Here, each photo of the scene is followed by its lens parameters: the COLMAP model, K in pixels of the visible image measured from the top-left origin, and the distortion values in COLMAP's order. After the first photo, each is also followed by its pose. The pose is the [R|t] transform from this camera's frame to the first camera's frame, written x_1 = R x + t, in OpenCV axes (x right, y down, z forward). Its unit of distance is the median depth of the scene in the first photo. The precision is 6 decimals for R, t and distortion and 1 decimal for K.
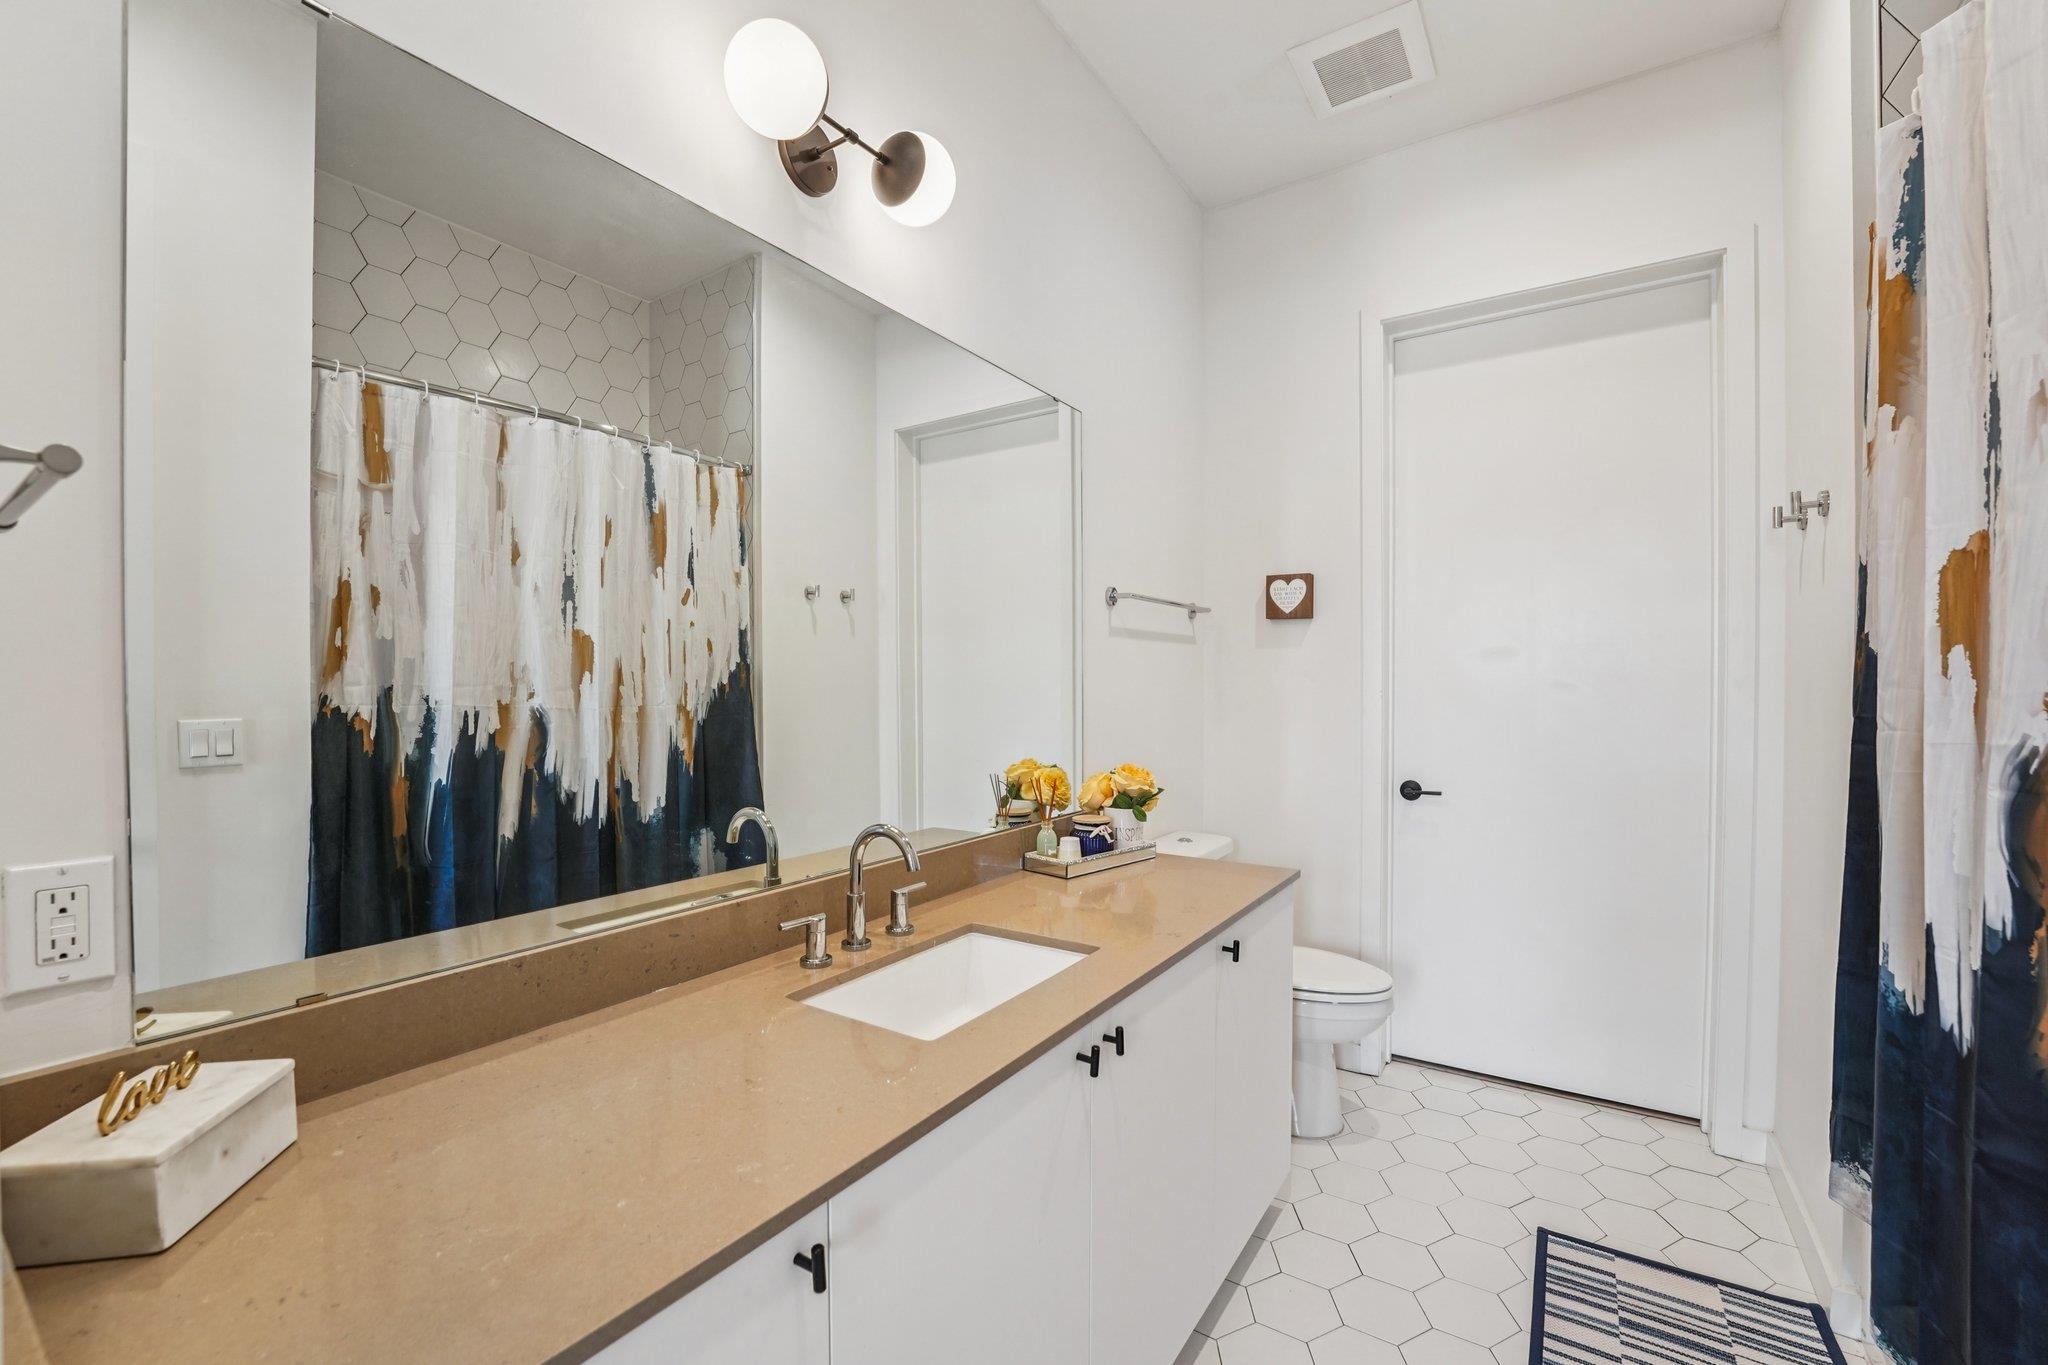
lens RADIAL K [[840.9, 0, 1022.0], [0, 840.9, 697.2], [0, 0, 1]] dist [-0.028550, 0.003192]
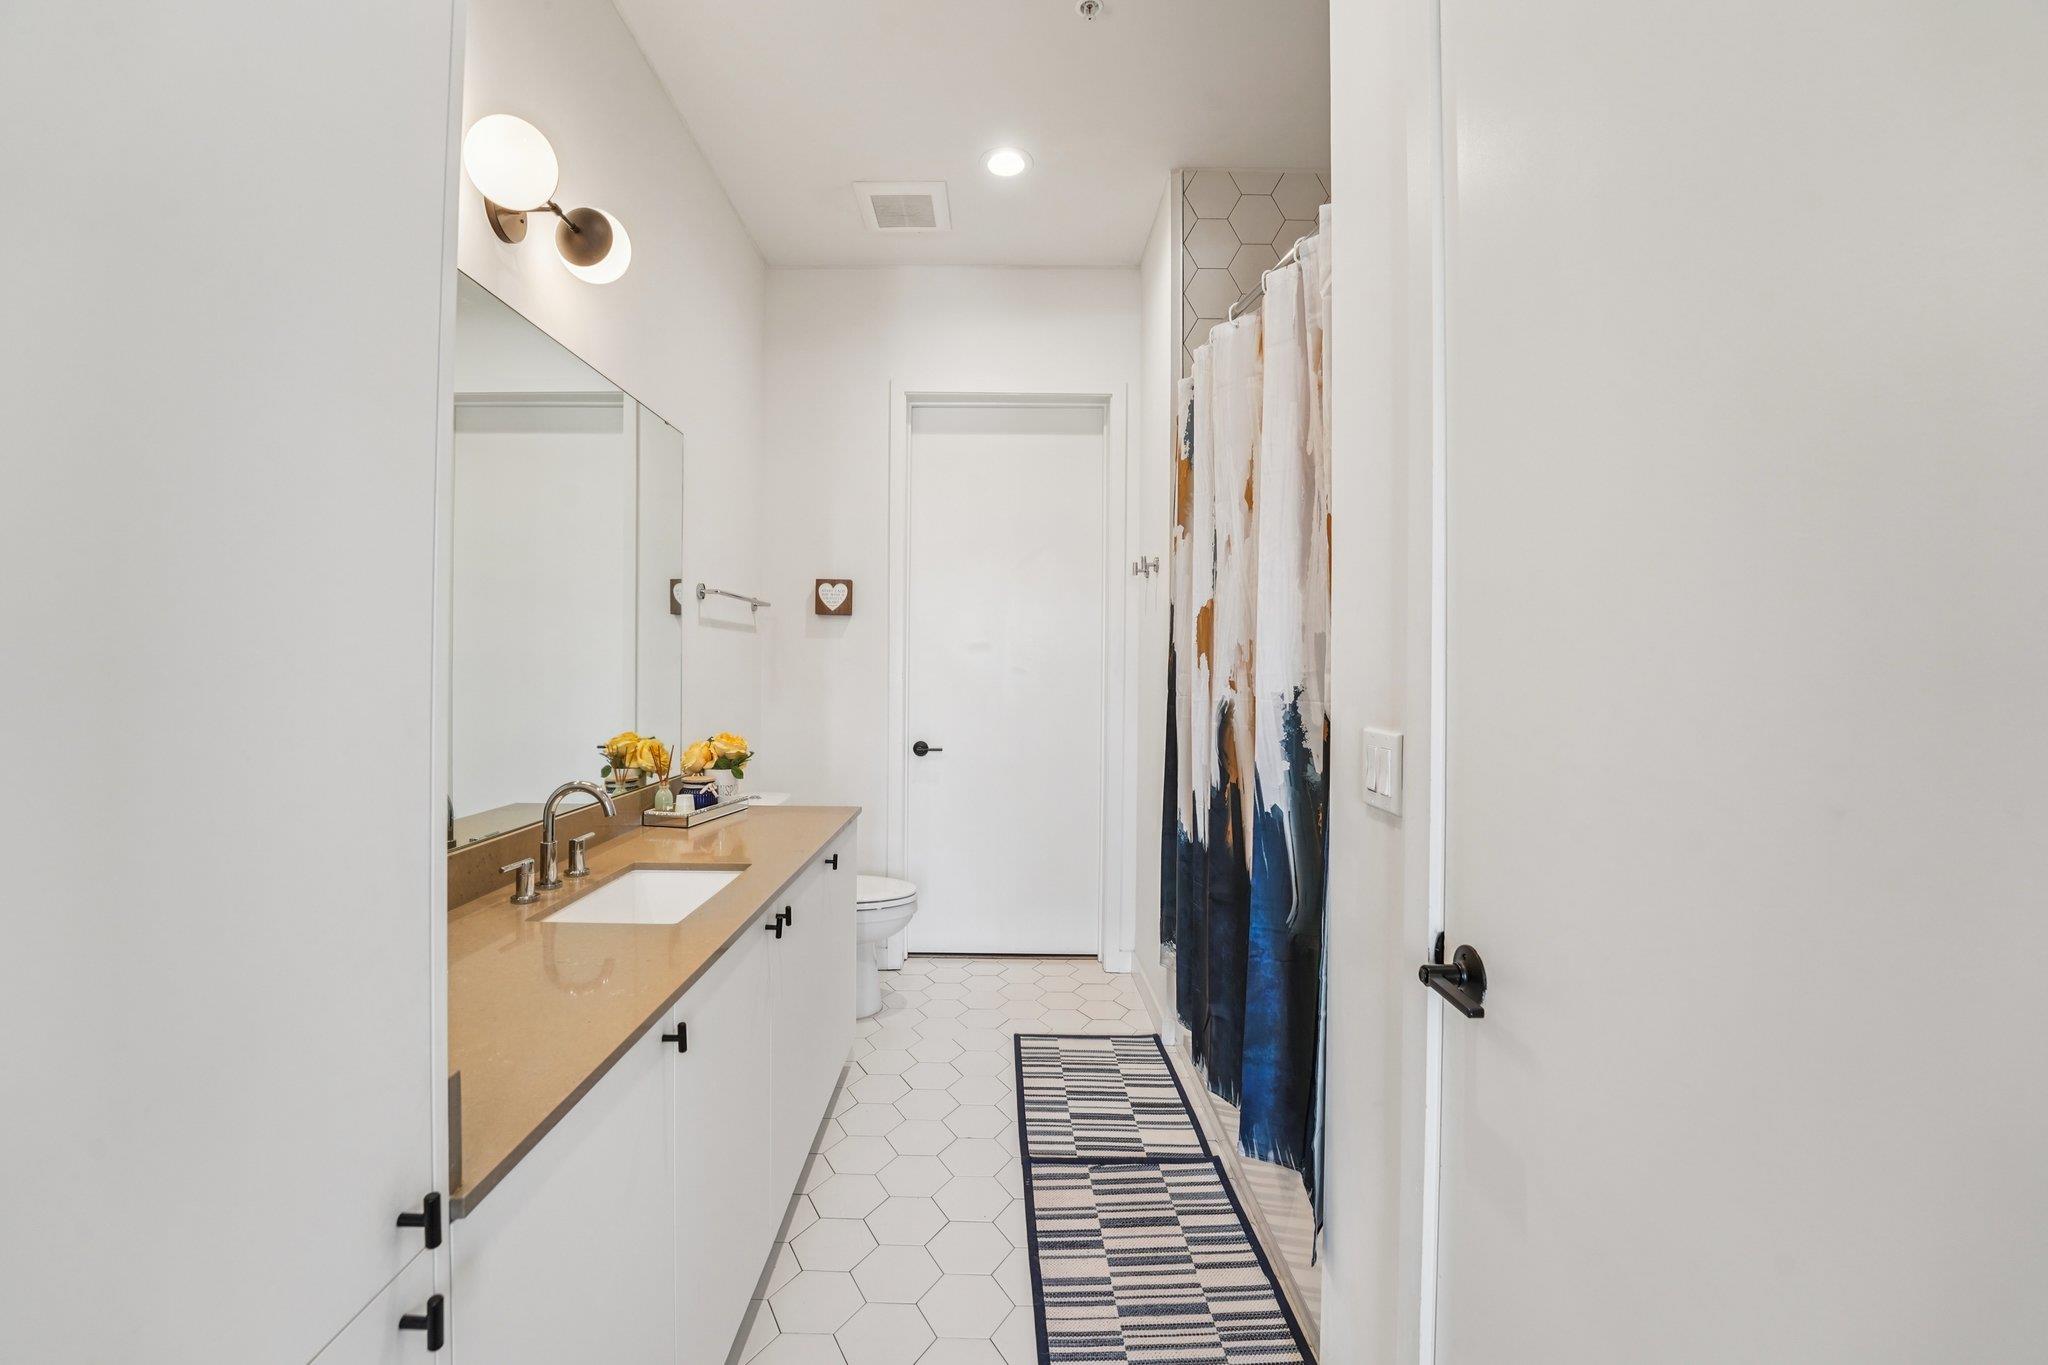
lens RADIAL K [[840.9, 0, 1014.6], [0, 840.9, 668.7], [0, 0, 1]] dist [-0.028550, 0.003192]
pose [[0.823728, 0.008608, 0.566920, -0.243456], [-0.002235, 0.999926, -0.011935, 0.000814], [-0.566981, 0.008564, 0.823686, -0.260815]]
